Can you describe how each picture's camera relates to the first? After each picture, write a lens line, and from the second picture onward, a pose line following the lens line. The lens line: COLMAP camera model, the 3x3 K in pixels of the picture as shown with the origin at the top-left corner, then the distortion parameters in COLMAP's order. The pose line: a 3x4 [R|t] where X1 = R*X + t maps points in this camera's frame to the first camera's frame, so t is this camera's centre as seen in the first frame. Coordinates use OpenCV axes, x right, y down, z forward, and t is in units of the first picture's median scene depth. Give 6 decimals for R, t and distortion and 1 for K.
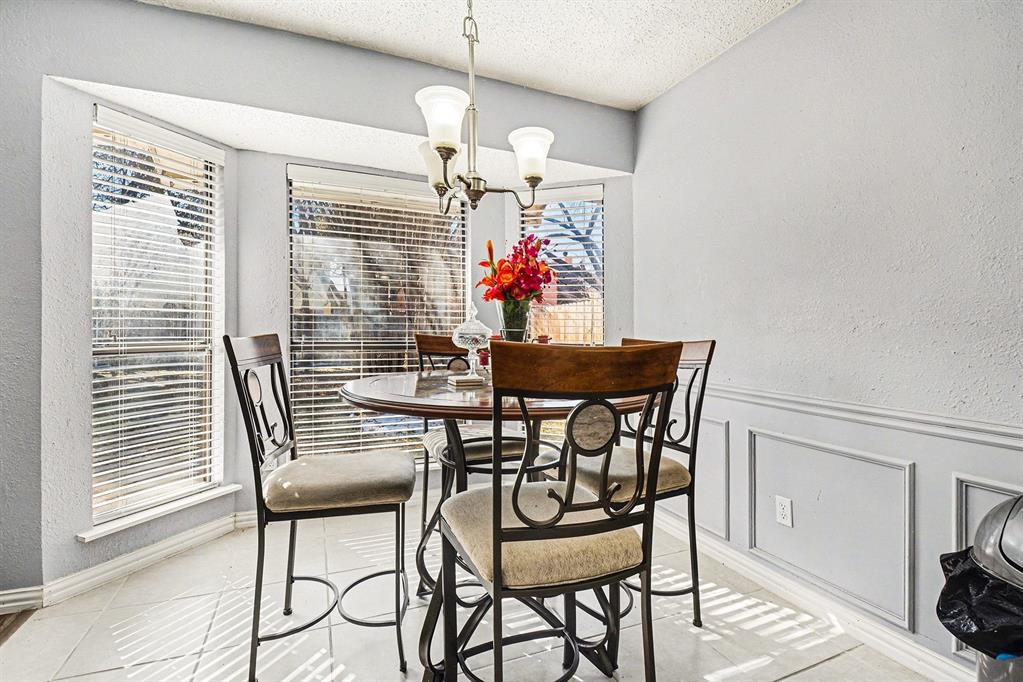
lens RADIAL K [[455.7, 0, 511.5], [0, 455.7, 341.0], [0, 0, 1]] dist [0.021167, -0.000118]
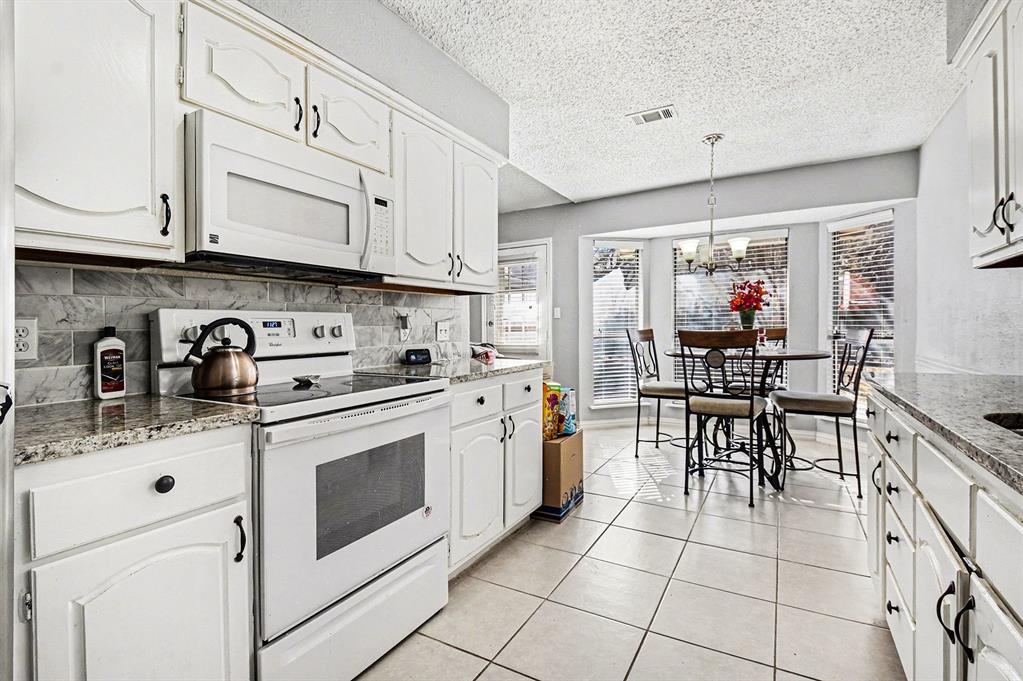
lens RADIAL K [[461.1, 0, 511.0], [0, 461.1, 337.8], [0, 0, 1]] dist [0.020112, -0.039575]
pose [[0.596668, -0.000320, -0.802488, 1.032737], [-0.000771, 0.999999, -0.000972, 0.032215], [0.802488, 0.001198, 0.596667, -1.072768]]
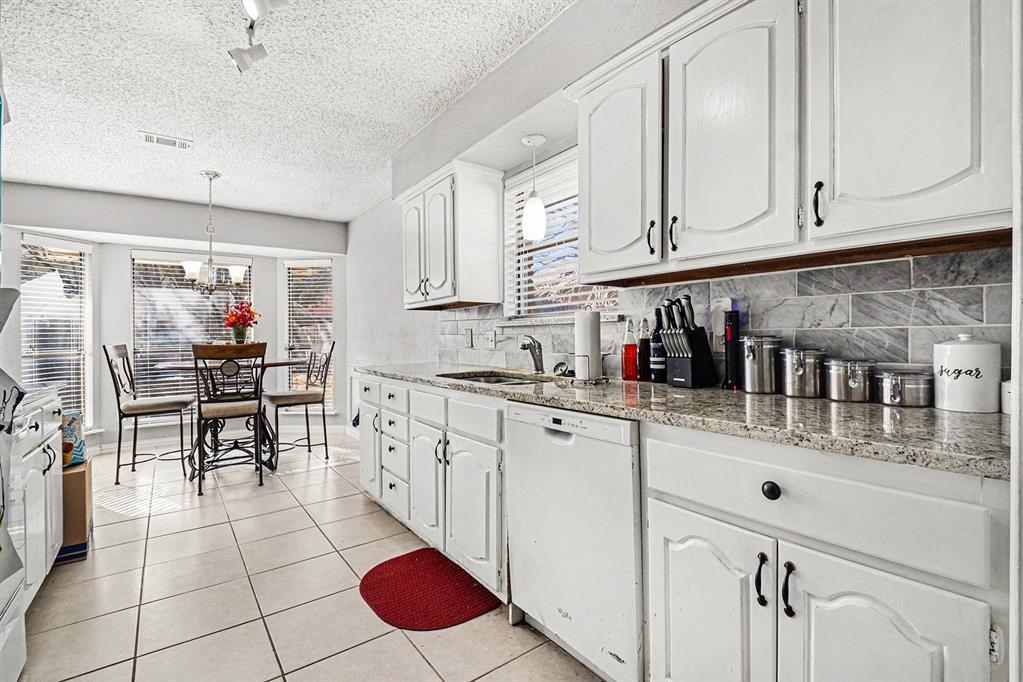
lens RADIAL K [[462.3, 0, 505.5], [0, 462.3, 333.3], [0, 0, 1]] dist [0.001529, -0.000408]
pose [[0.976201, -0.023906, 0.215546, 0.847654], [0.029491, 0.999307, -0.022729, 0.035779], [-0.214853, 0.028545, 0.976229, -1.674099]]
